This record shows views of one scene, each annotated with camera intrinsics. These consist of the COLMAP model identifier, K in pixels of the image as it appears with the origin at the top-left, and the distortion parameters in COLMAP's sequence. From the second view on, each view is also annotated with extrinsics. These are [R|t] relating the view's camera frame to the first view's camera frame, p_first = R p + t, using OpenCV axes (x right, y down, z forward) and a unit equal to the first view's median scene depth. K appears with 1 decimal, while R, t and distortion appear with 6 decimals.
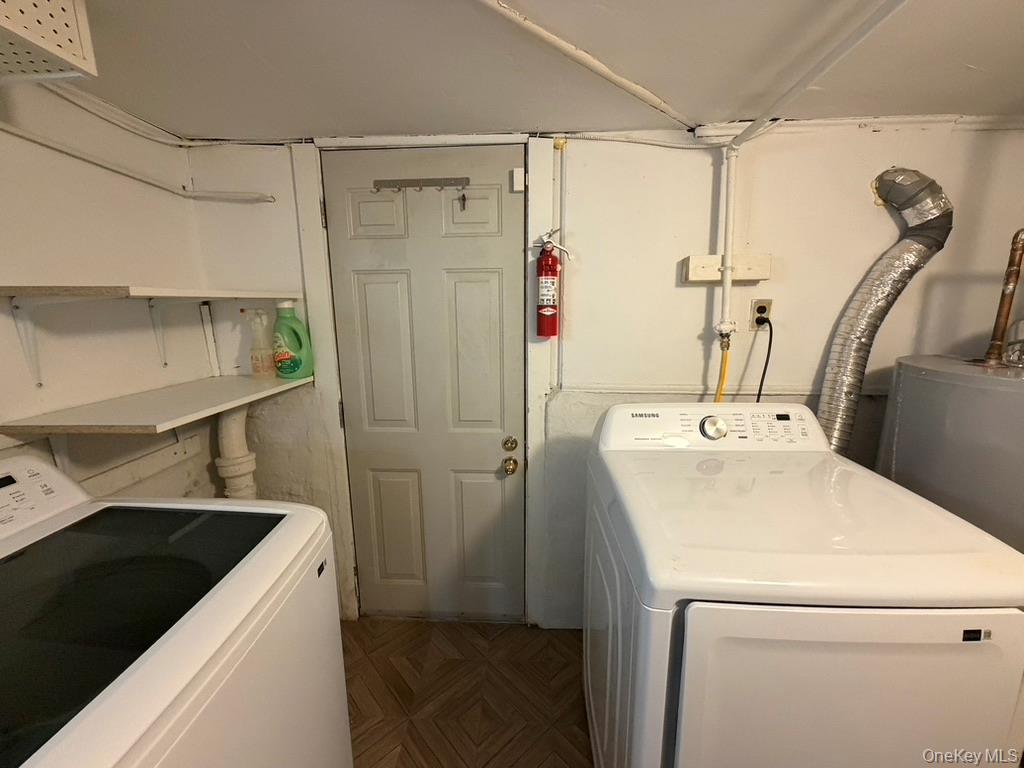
lens RADIAL K [[409.8, 0, 506.6], [0, 409.8, 384.2], [0, 0, 1]] dist [0.000277, 0.000392]
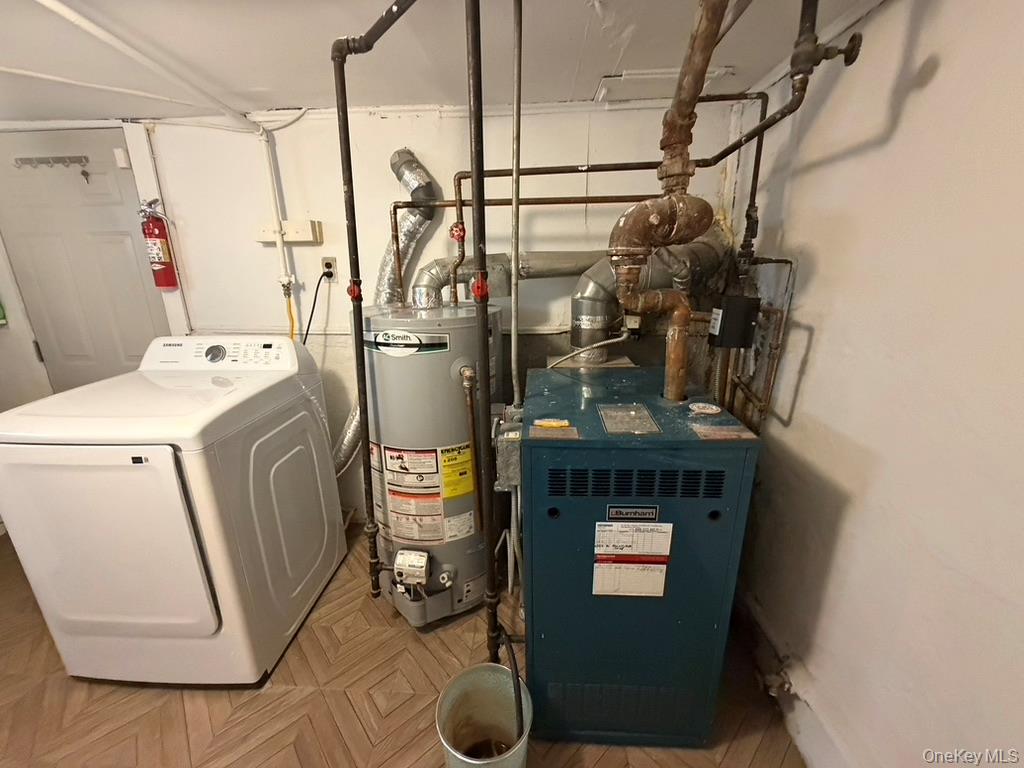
lens RADIAL K [[409.8, 0, 506.6], [0, 409.8, 384.2], [0, 0, 1]] dist [0.000277, 0.000392]
pose [[0.999931, 0.003830, -0.011103, 1.226979], [-0.002827, 0.996032, 0.088947, 0.069393], [0.011399, -0.088910, 0.995974, -0.286470]]
